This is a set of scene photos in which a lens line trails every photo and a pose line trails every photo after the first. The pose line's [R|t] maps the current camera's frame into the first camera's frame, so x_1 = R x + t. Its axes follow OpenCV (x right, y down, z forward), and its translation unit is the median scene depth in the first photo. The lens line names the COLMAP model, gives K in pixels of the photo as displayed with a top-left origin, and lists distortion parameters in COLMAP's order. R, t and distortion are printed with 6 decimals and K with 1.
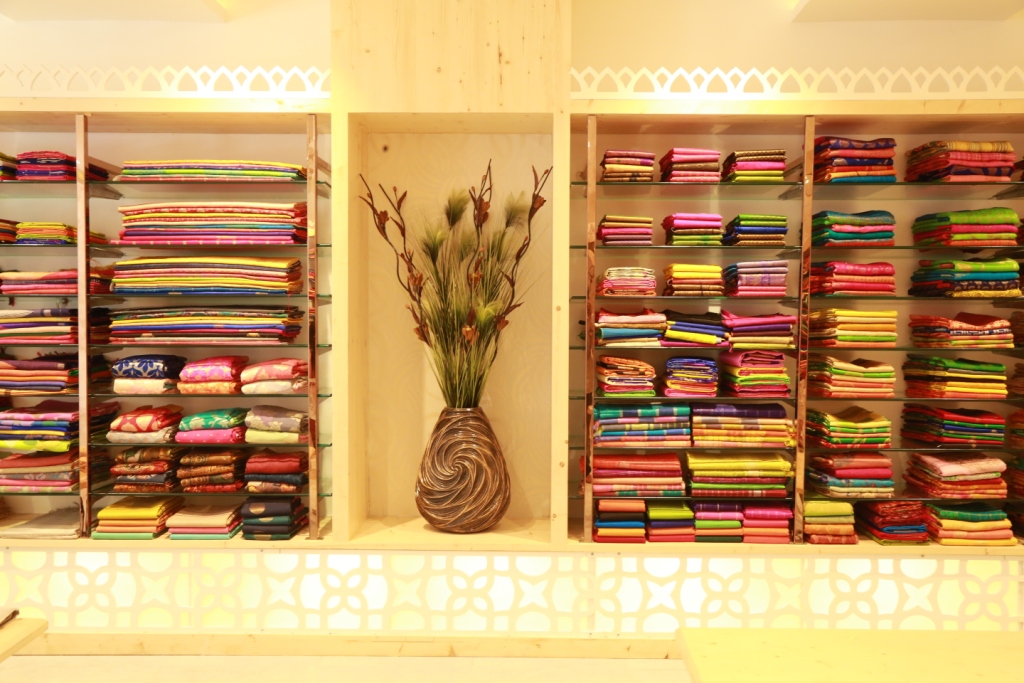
lens RADIAL K [[1039.8, 0, 519.8], [0, 1039.8, 346.5], [0, 0, 1]] dist [0.022857, 0.000000]
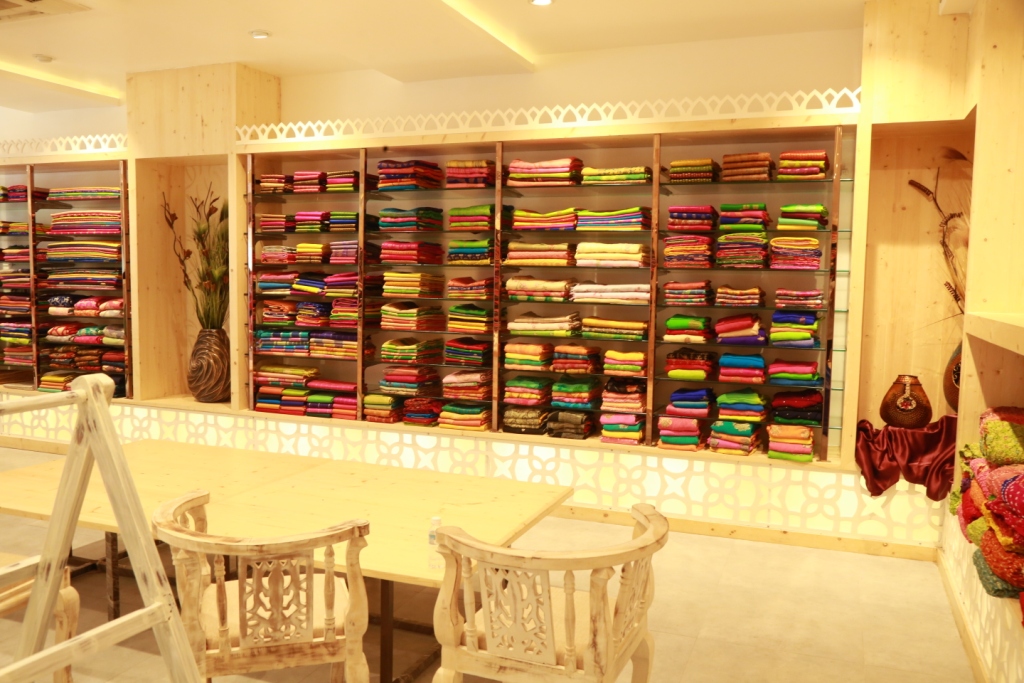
lens RADIAL K [[808.1, 0, 505.1], [0, 808.1, 345.8], [0, 0, 1]] dist [-0.057798, 0.065528]
pose [[0.941283, 0.040583, -0.335170, 0.873686], [-0.027952, 0.998709, 0.042424, 0.017764], [0.336459, -0.030564, 0.941202, -0.073641]]
